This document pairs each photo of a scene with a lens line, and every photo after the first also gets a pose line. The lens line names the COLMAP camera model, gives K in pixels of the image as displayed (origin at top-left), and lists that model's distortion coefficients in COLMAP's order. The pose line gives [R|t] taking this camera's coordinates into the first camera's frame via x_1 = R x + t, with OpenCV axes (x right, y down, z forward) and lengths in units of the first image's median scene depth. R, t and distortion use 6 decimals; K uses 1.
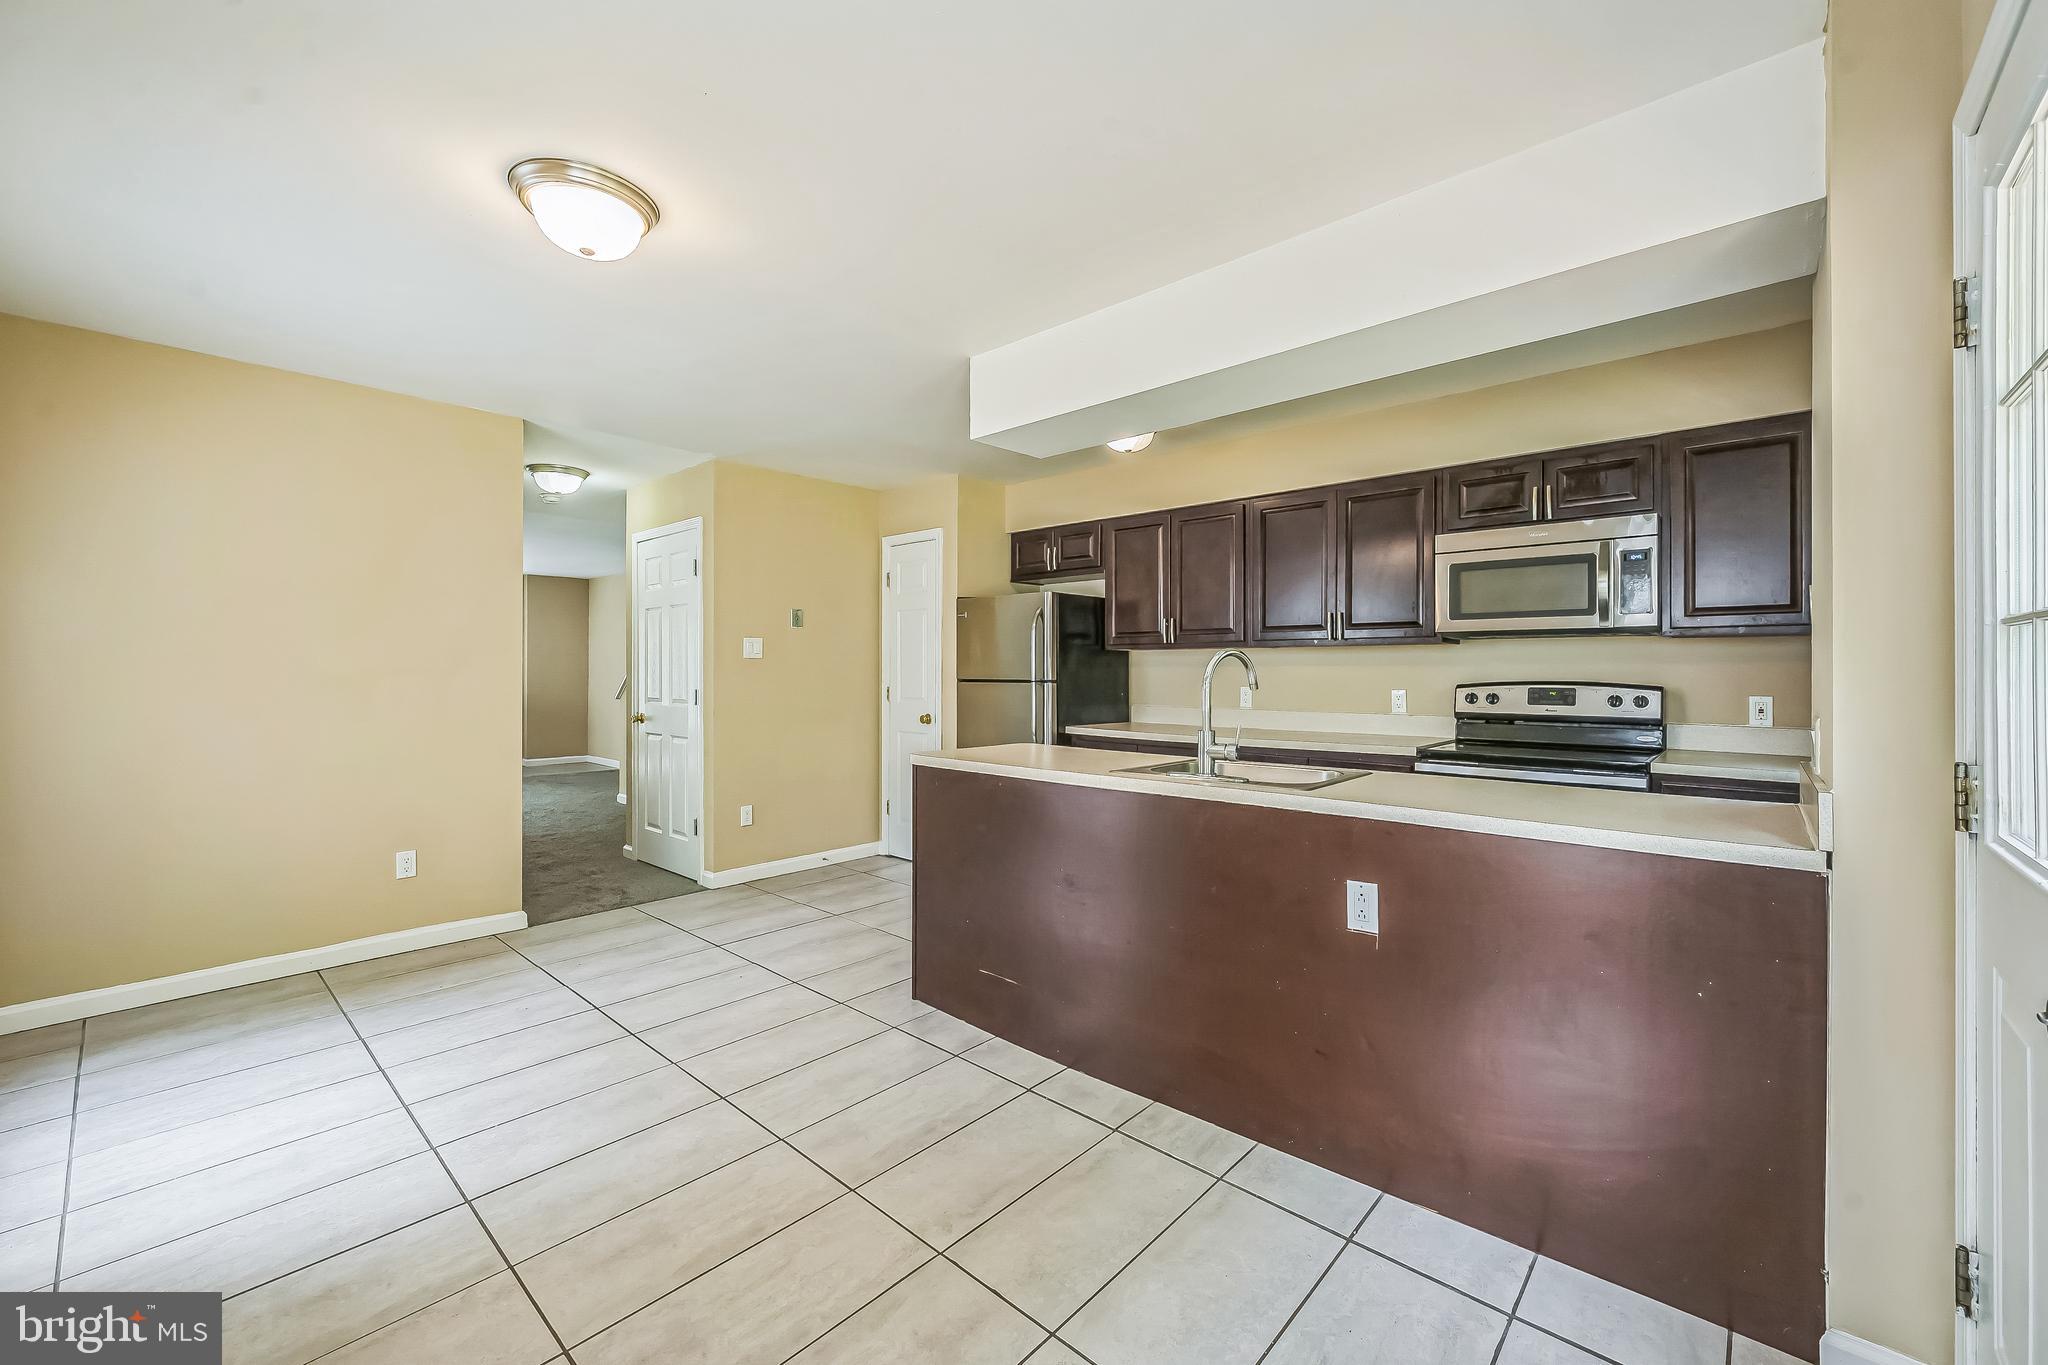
lens RADIAL K [[814.7, 0, 1030.8], [0, 814.7, 681.0], [0, 0, 1]] dist [-0.001982, -0.000331]
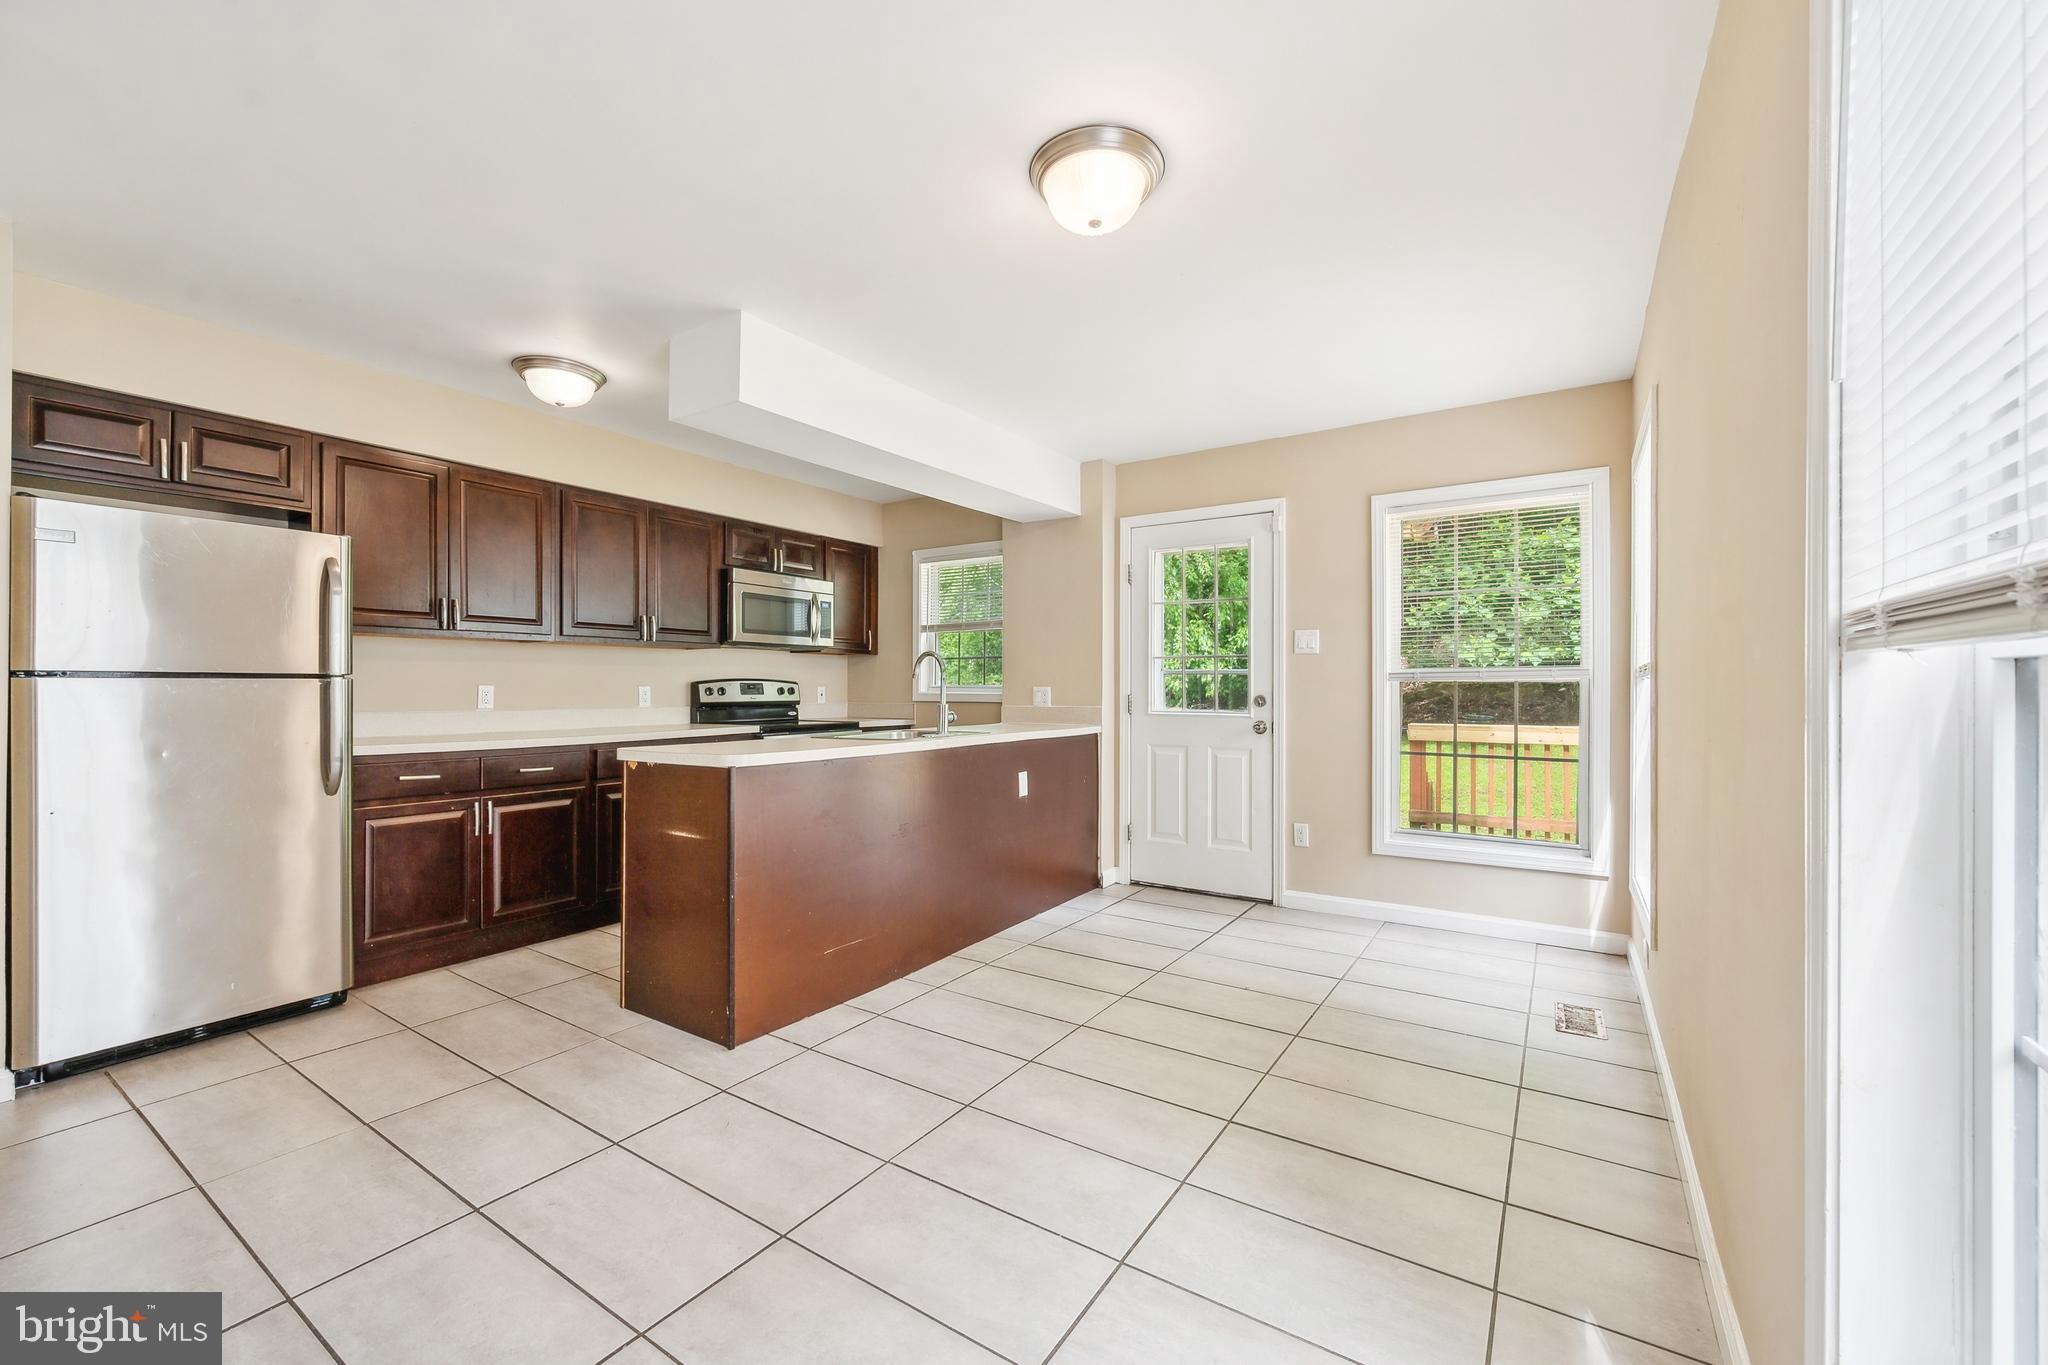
lens RADIAL K [[814.7, 0, 1030.8], [0, 814.7, 681.0], [0, 0, 1]] dist [-0.001982, -0.000331]
pose [[-0.149823, 0.005915, 0.988695, -1.009345], [0.014524, 0.999887, -0.003781, 0.020310], [-0.988606, 0.013793, -0.149892, 0.810987]]
